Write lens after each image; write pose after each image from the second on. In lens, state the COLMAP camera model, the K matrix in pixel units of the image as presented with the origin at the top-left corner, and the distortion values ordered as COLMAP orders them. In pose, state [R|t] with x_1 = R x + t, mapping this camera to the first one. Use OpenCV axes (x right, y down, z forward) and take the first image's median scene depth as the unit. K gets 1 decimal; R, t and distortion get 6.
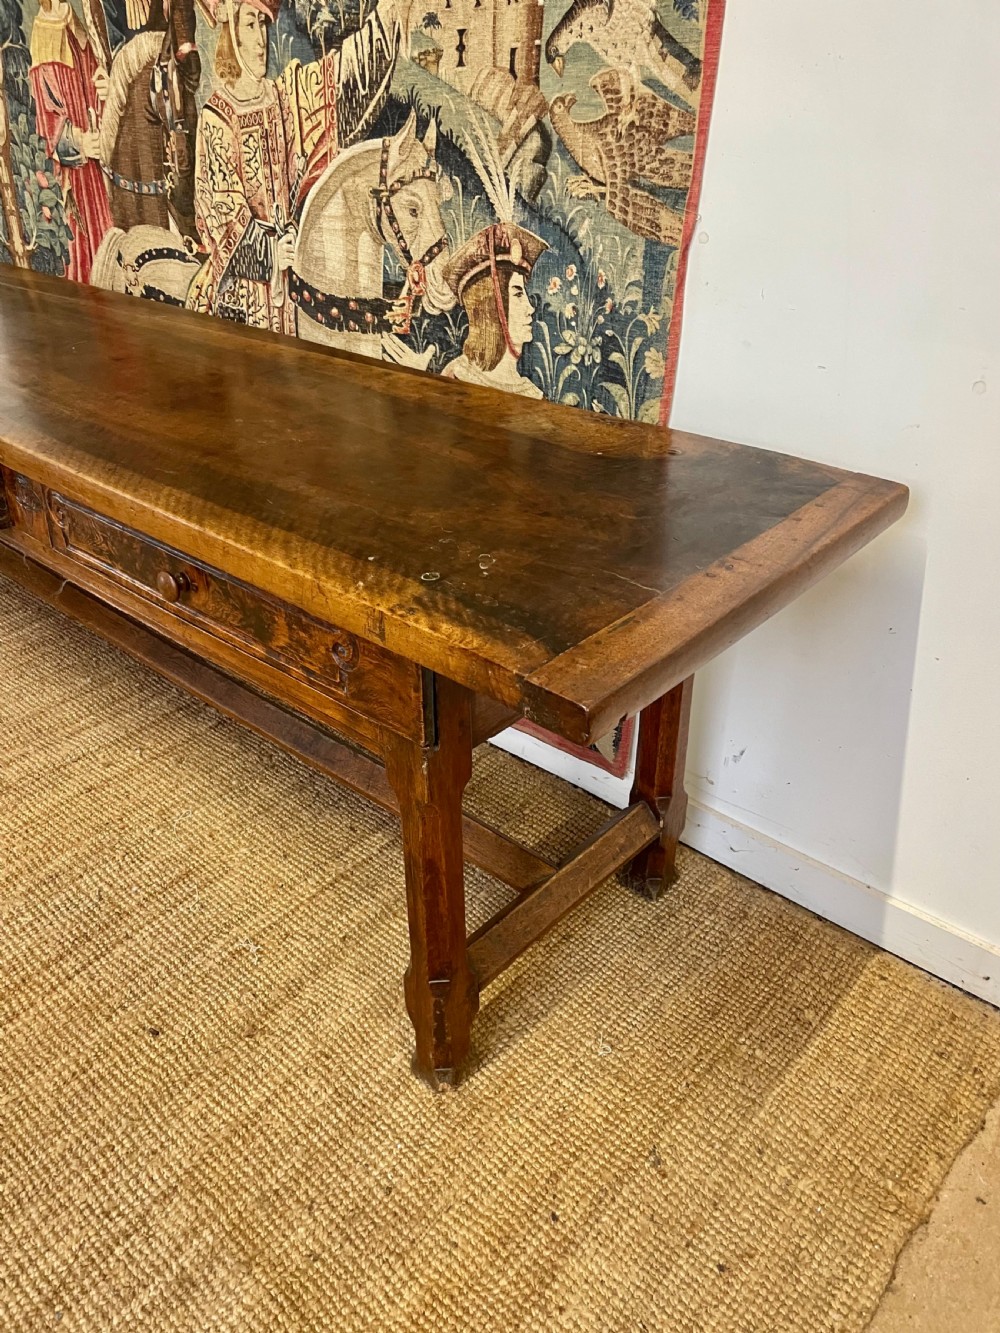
lens RADIAL K [[1016.5, 0, 487.2], [0, 1016.5, 667.8], [0, 0, 1]] dist [0.078311, -0.111553]
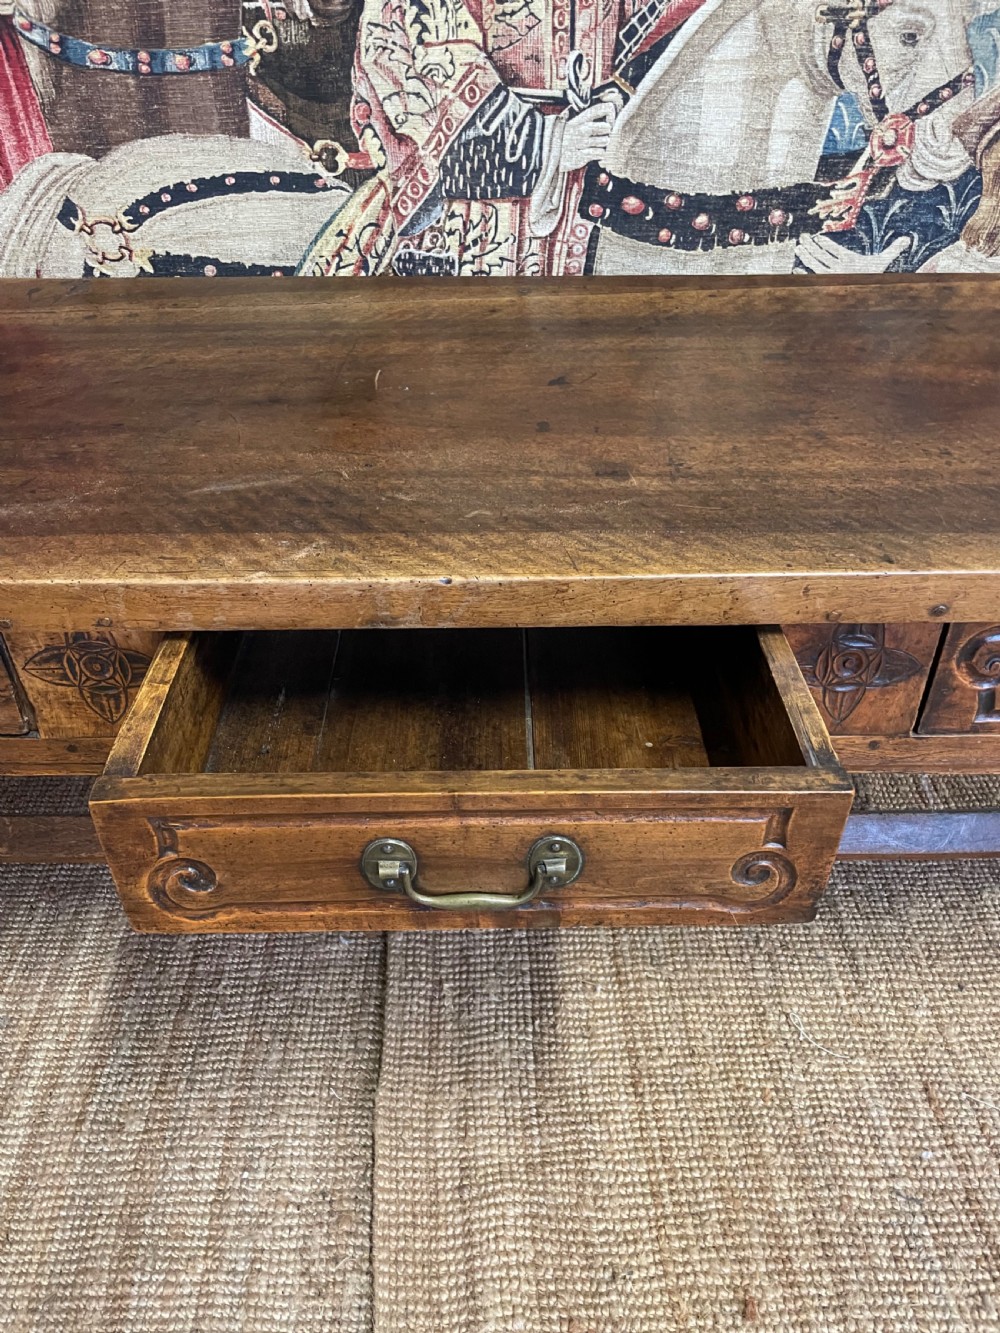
lens RADIAL K [[1017.8, 0, 484.5], [0, 1017.8, 677.6], [0, 0, 1]] dist [0.089486, -0.130414]
pose [[0.734351, -0.415775, 0.536526, -0.758166], [0.349502, 0.909216, 0.226218, -0.302006], [-0.581873, 0.021394, 0.812998, 0.606542]]
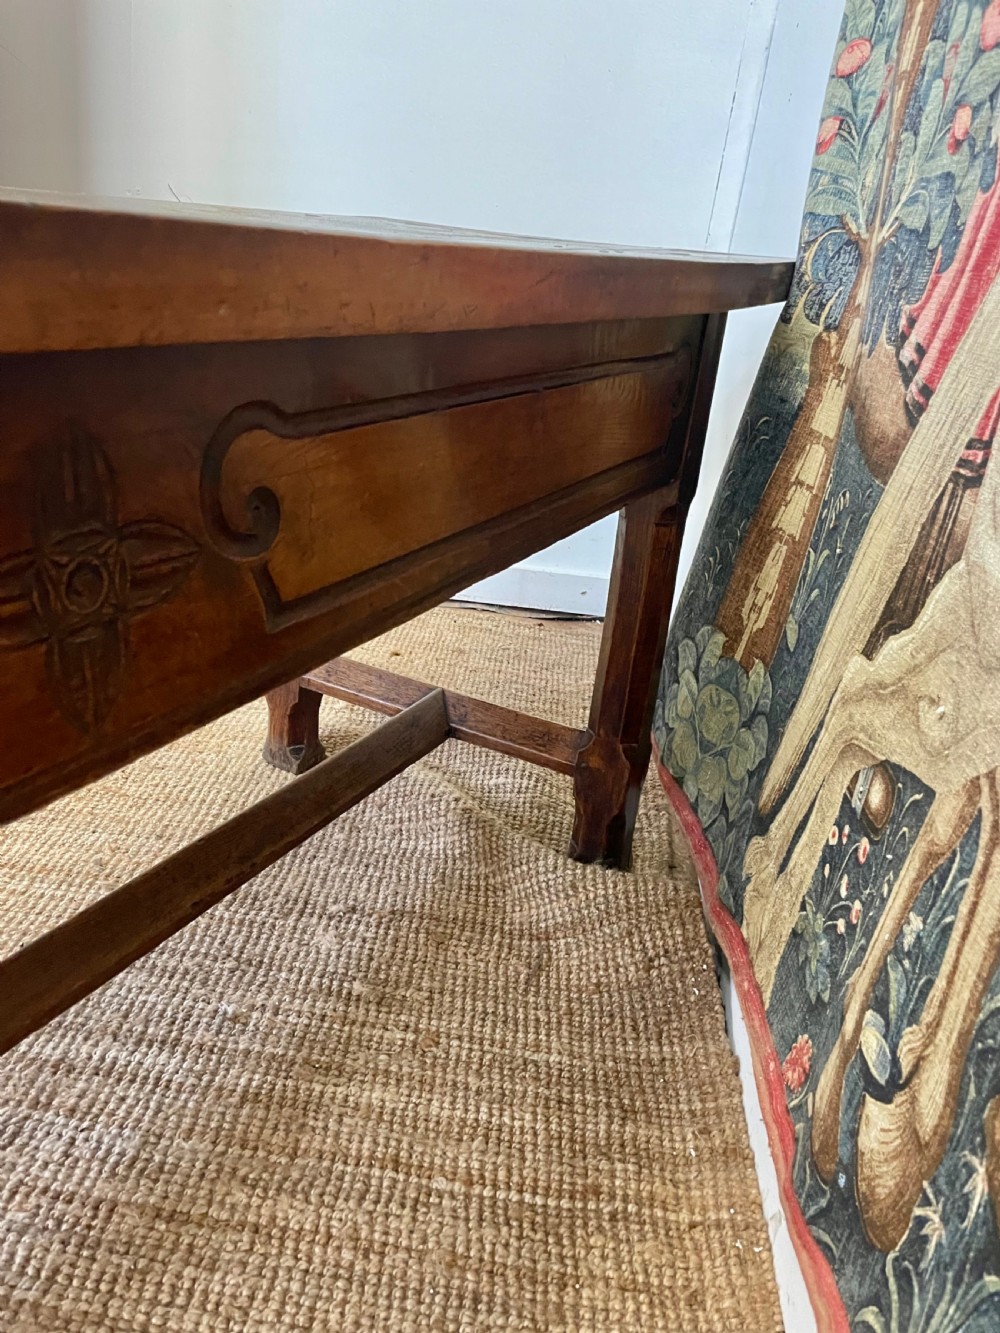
lens RADIAL K [[1017.8, 0, 479.0], [0, 1017.8, 643.3], [0, 0, 1]] dist [0.089486, -0.130414]
pose [[0.603868, 0.378903, -0.701267, -0.301769], [-0.511168, 0.859145, 0.024033, -0.305672], [0.611596, 0.343953, 0.712493, 0.995066]]
